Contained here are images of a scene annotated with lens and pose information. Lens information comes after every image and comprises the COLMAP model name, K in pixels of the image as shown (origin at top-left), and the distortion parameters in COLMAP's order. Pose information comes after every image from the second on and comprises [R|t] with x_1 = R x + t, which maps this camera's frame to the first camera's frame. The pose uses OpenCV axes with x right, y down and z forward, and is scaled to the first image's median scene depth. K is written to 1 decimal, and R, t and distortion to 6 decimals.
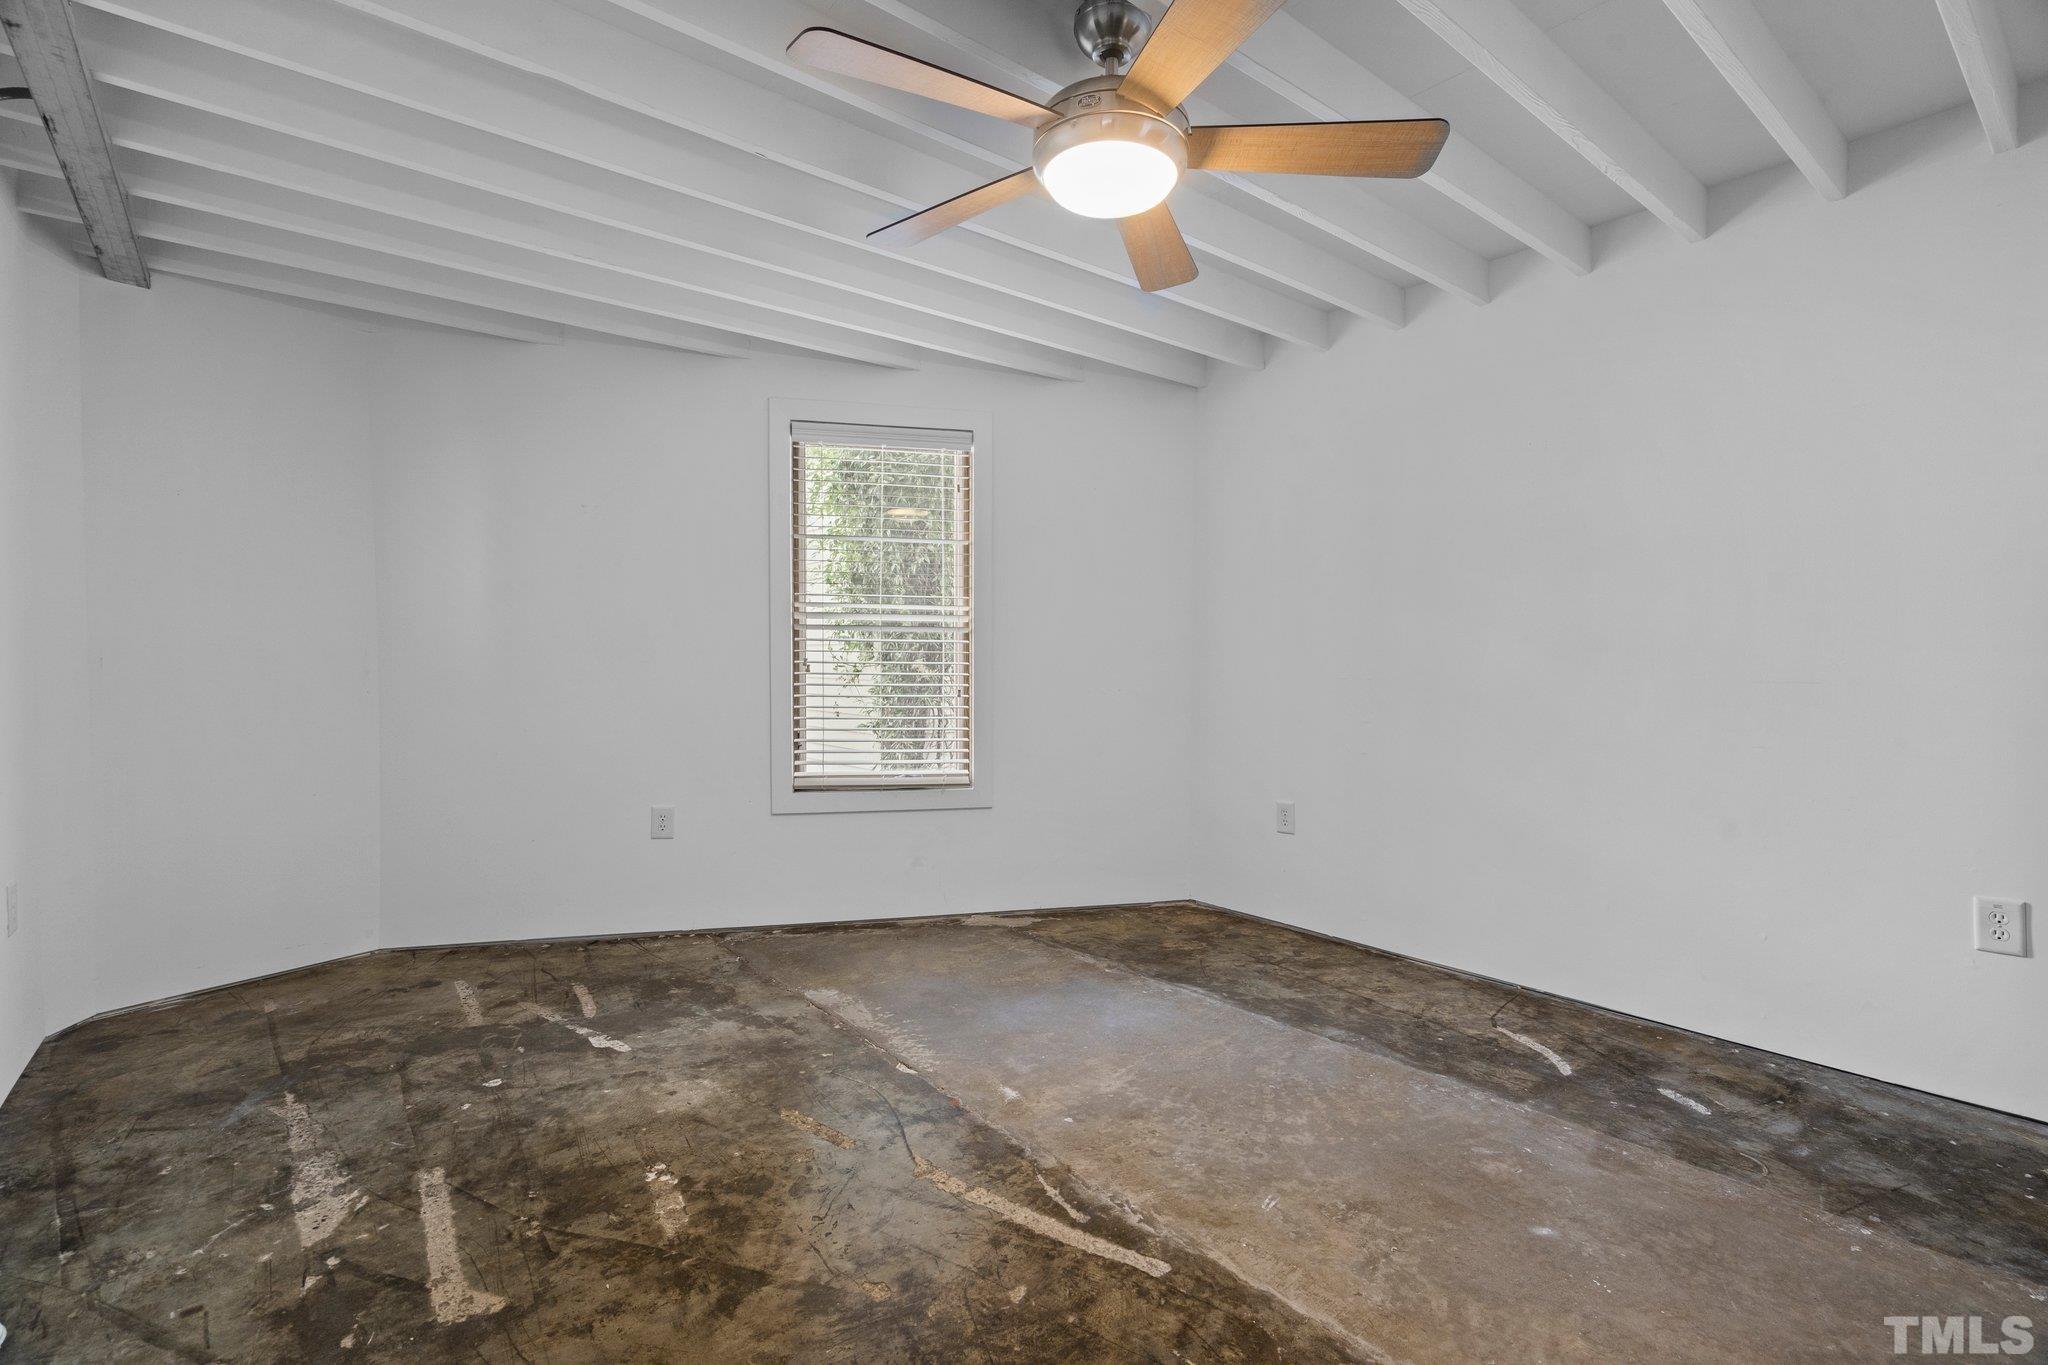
lens RADIAL K [[937.5, 0, 1024.0], [0, 937.5, 682.5], [0, 0, 1]] dist [0.001143, 0.001093]
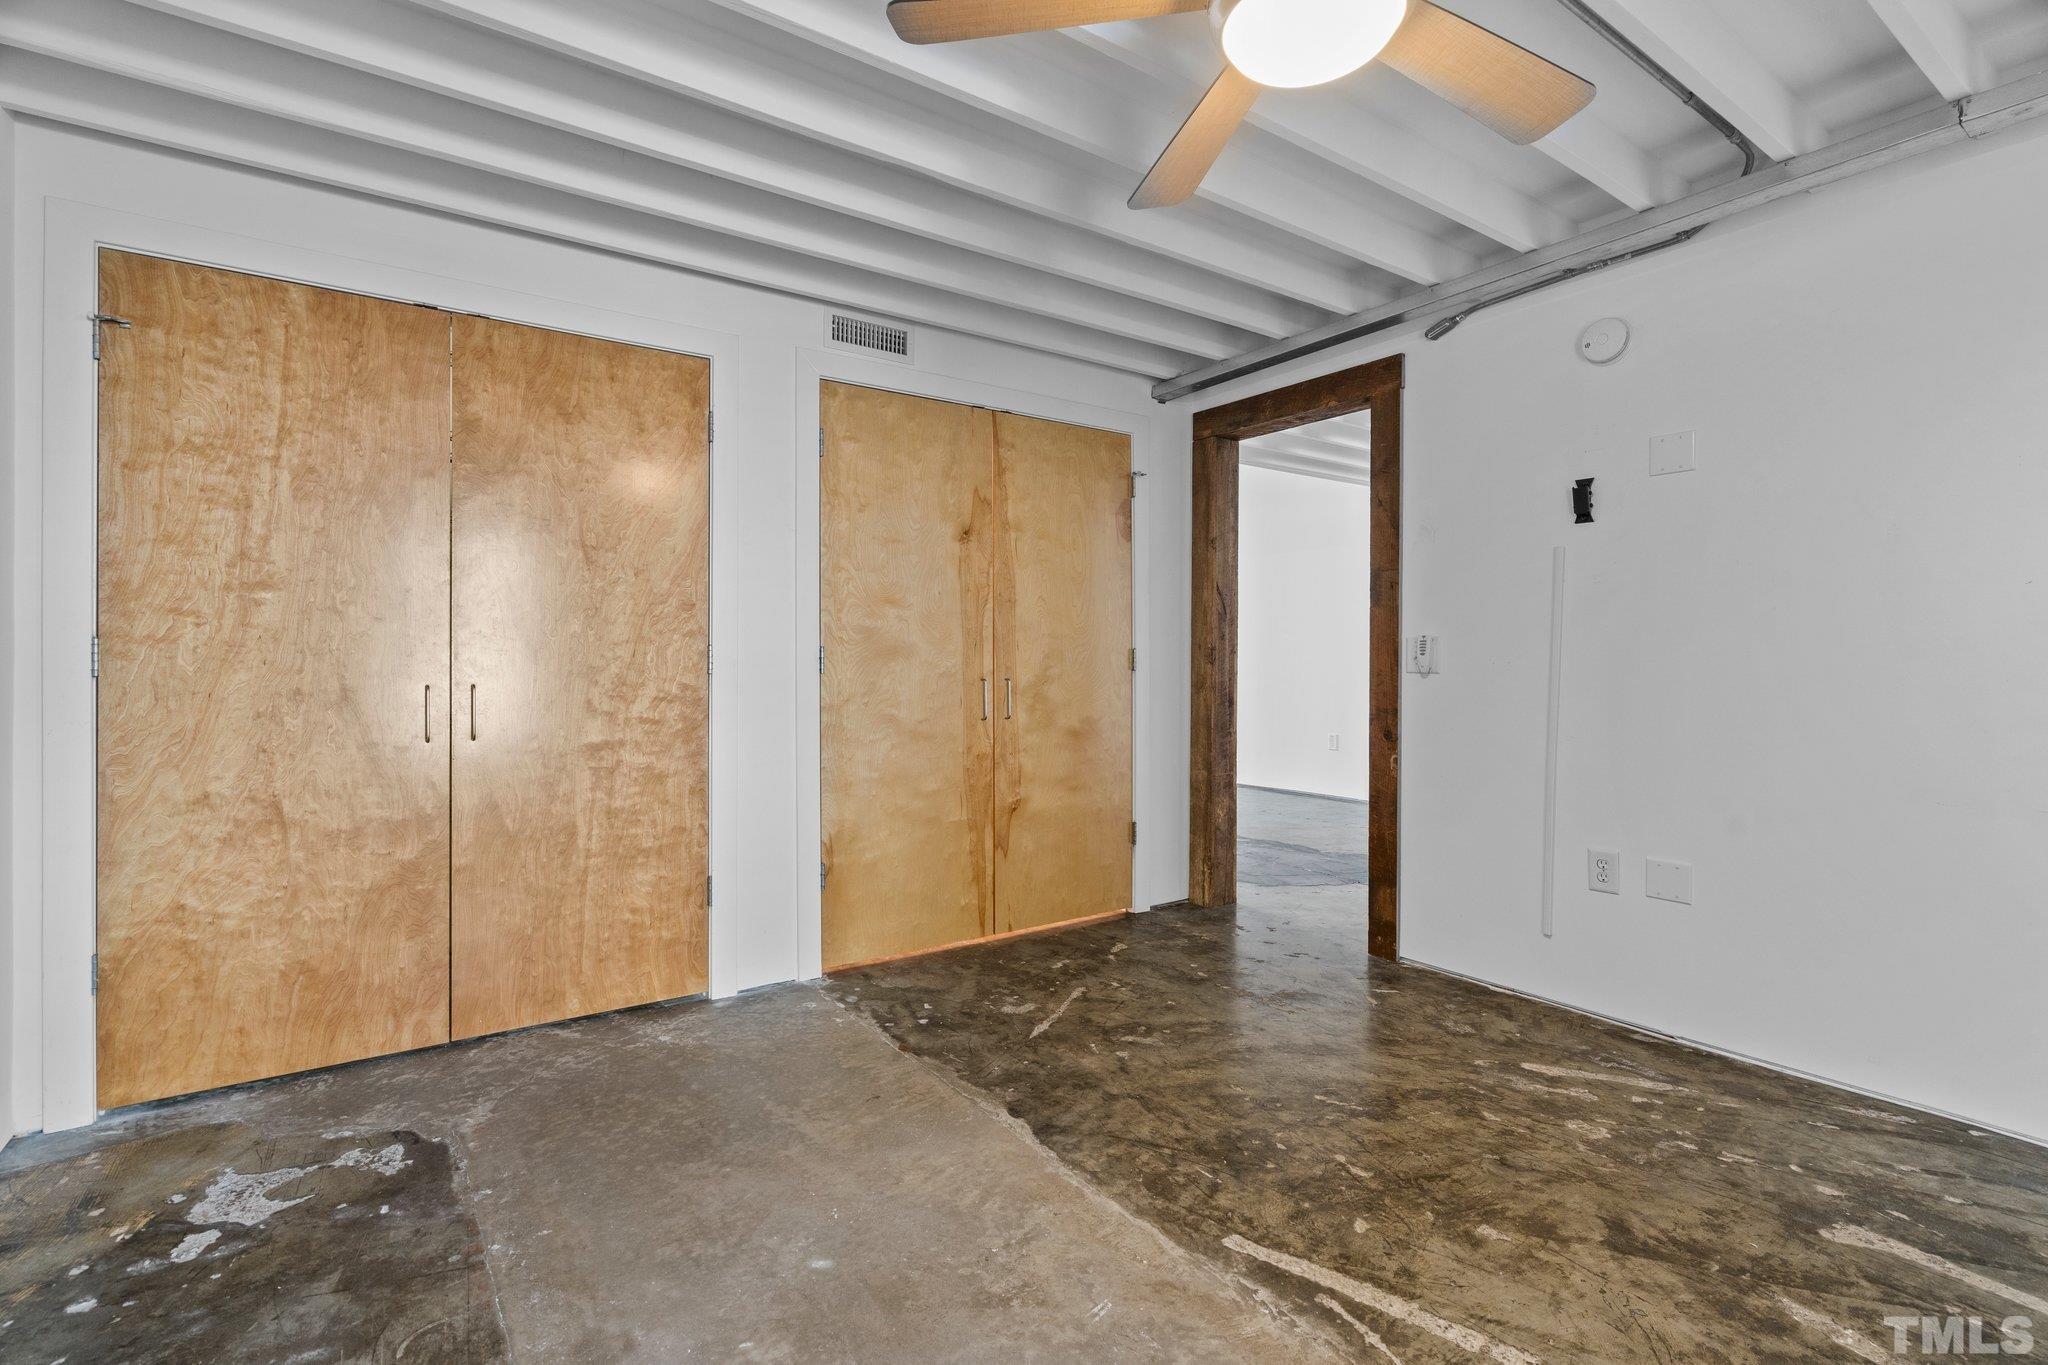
lens RADIAL K [[937.5, 0, 1024.0], [0, 937.5, 682.5], [0, 0, 1]] dist [0.001143, 0.001093]
pose [[-0.997804, -0.005636, 0.066003, 0.307766], [-0.002540, 0.998897, 0.046895, -0.045488], [-0.066194, 0.046624, -0.996717, 2.004705]]
